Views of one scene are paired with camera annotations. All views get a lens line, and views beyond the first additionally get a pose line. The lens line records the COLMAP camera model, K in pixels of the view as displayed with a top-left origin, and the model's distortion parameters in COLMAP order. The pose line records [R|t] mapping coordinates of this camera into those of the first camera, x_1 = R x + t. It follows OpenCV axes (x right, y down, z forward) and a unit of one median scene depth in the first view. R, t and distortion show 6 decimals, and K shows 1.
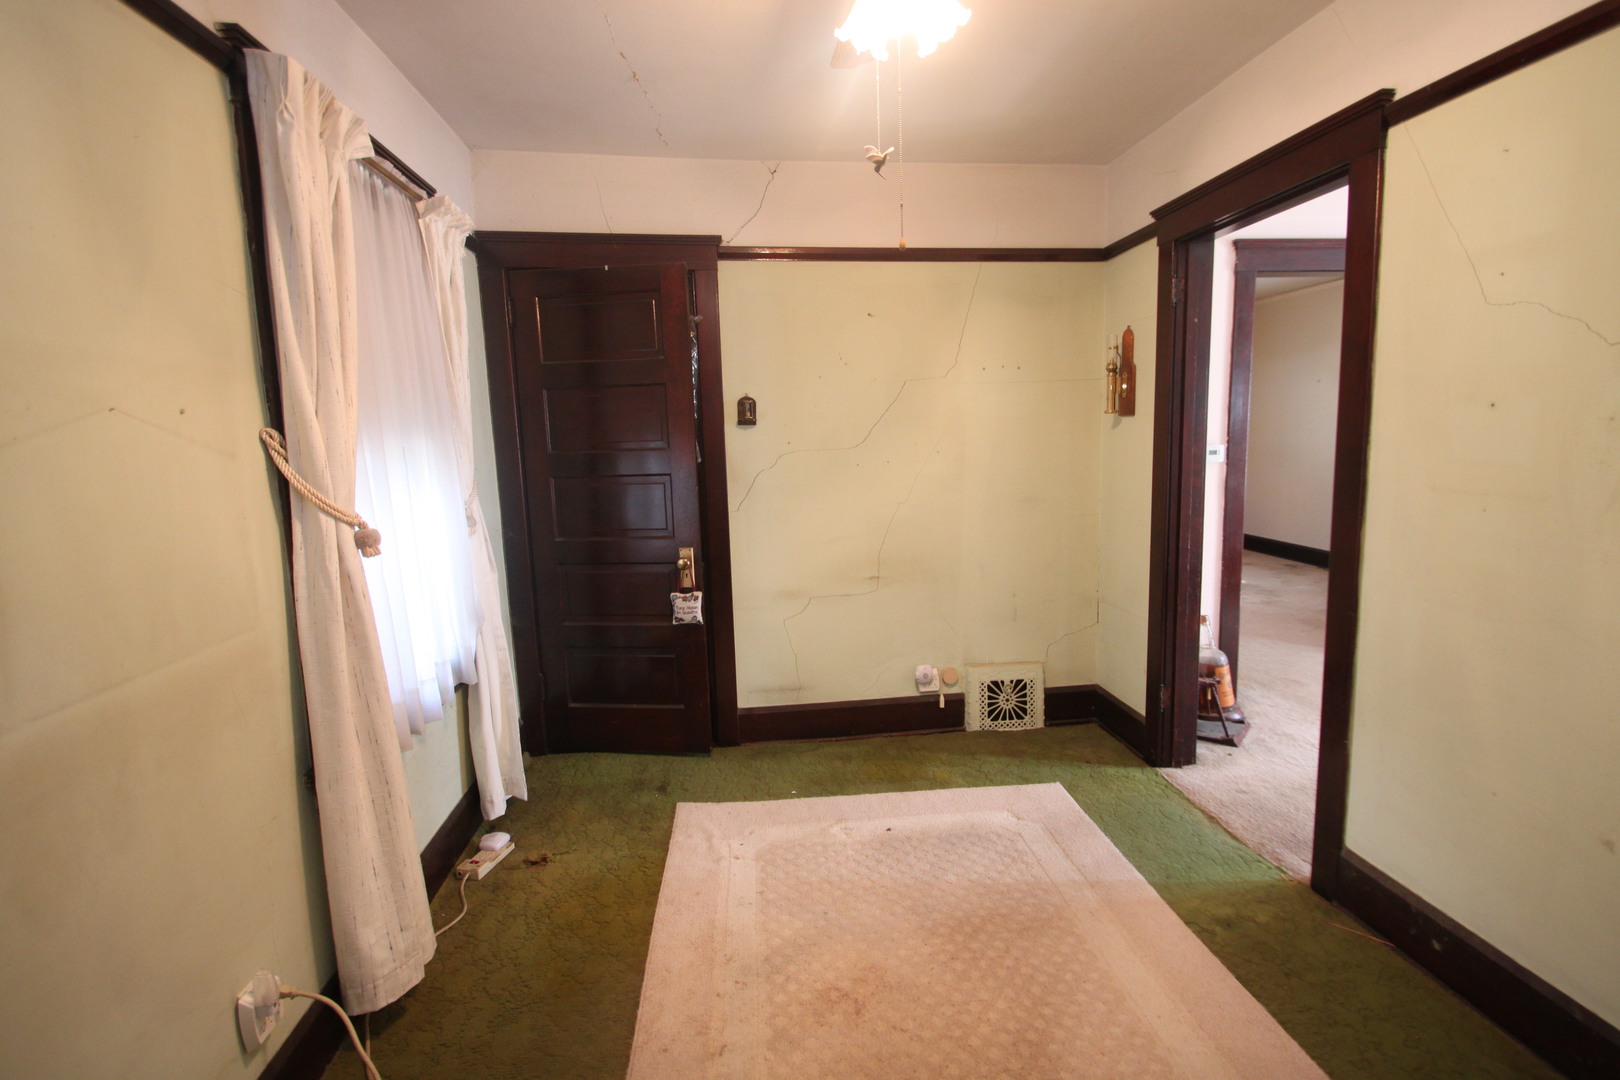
lens RADIAL K [[748.6, 0, 809.2], [0, 748.6, 526.6], [0, 0, 1]] dist [0.017841, -0.020200]
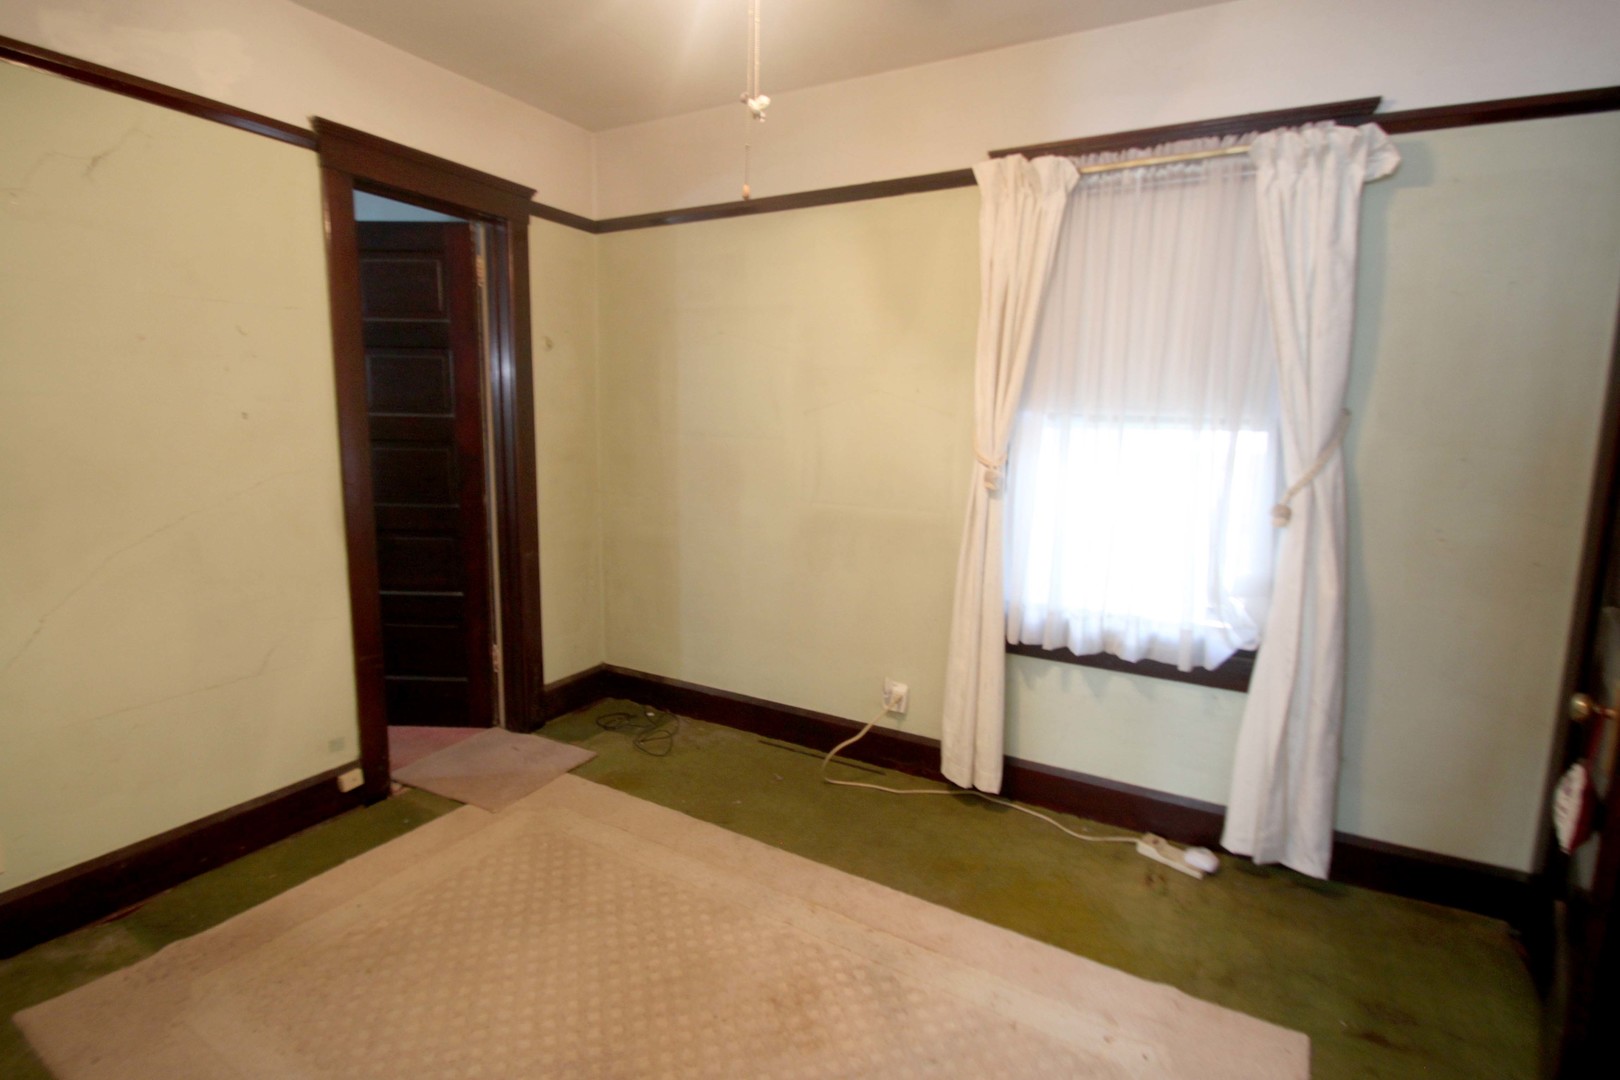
lens RADIAL K [[748.6, 0, 809.2], [0, 748.6, 526.6], [0, 0, 1]] dist [0.017841, -0.020200]
pose [[-0.576098, 0.139499, -0.805389, 0.600992], [-0.096282, 0.966888, 0.236343, -0.157949], [0.811690, 0.213701, -0.543591, 1.159683]]
